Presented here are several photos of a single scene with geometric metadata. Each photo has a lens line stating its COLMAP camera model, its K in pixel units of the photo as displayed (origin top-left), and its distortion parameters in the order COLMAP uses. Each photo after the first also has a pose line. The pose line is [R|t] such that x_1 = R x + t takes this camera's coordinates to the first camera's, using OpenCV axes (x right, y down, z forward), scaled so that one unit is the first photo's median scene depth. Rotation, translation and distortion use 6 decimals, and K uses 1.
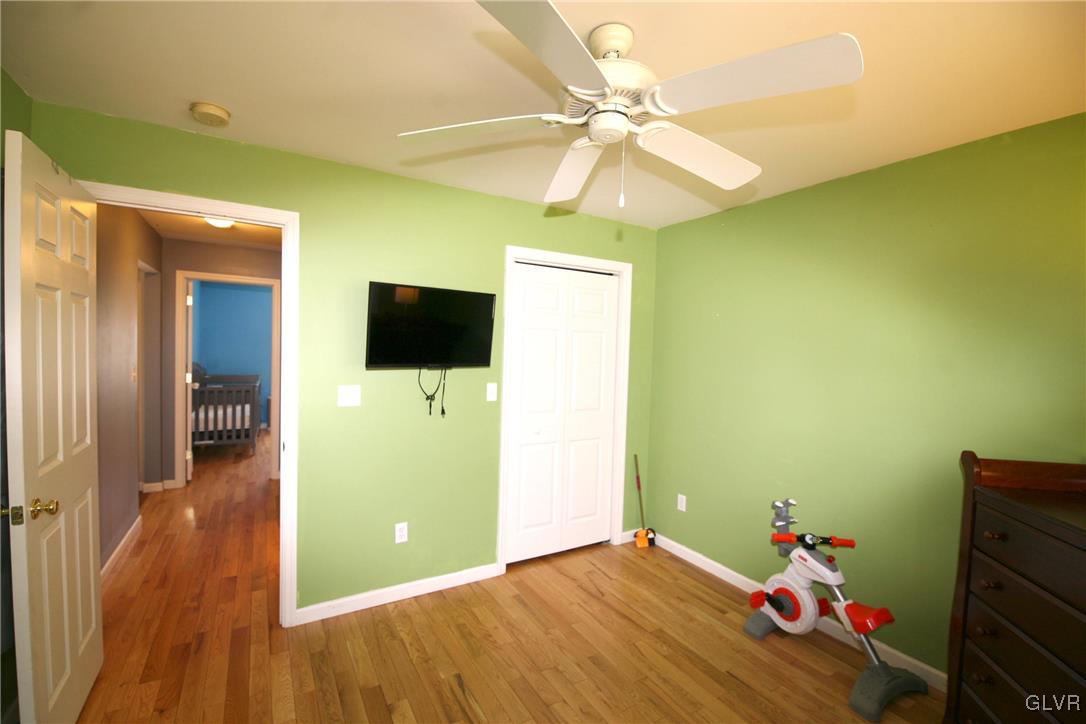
lens RADIAL K [[472.4, 0, 539.3], [0, 472.4, 361.0], [0, 0, 1]] dist [-0.003801, -0.008385]
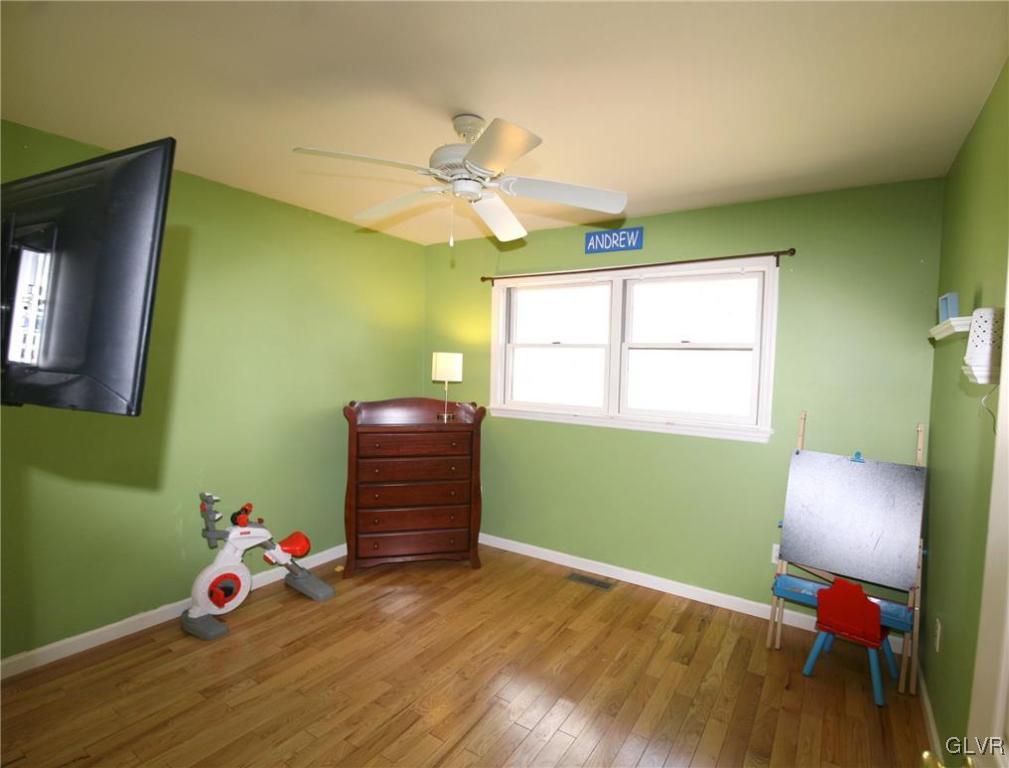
lens RADIAL K [[496.6, 0, 533.3], [0, 496.6, 388.3], [0, 0, 1]] dist [-0.003552, -0.000555]
pose [[-0.458940, -0.085480, 0.884346, -0.703539], [-0.015478, 0.995979, 0.088238, -0.031355], [-0.888332, 0.026808, -0.458418, 0.858506]]
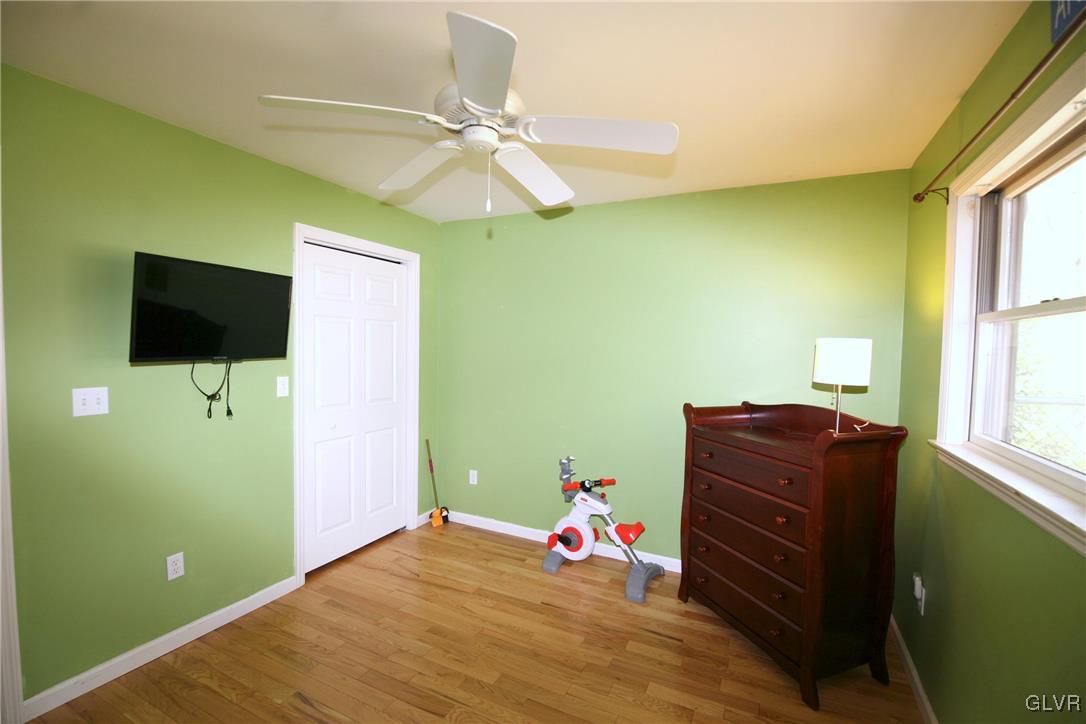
lens RADIAL K [[478.2, 0, 543.8], [0, 478.2, 360.9], [0, 0, 1]] dist [-0.000036, -0.009204]
pose [[0.837952, -0.032161, 0.544795, -0.213657], [0.020315, 0.999408, 0.027750, 0.002852], [-0.545365, -0.012186, 0.838110, -0.025497]]
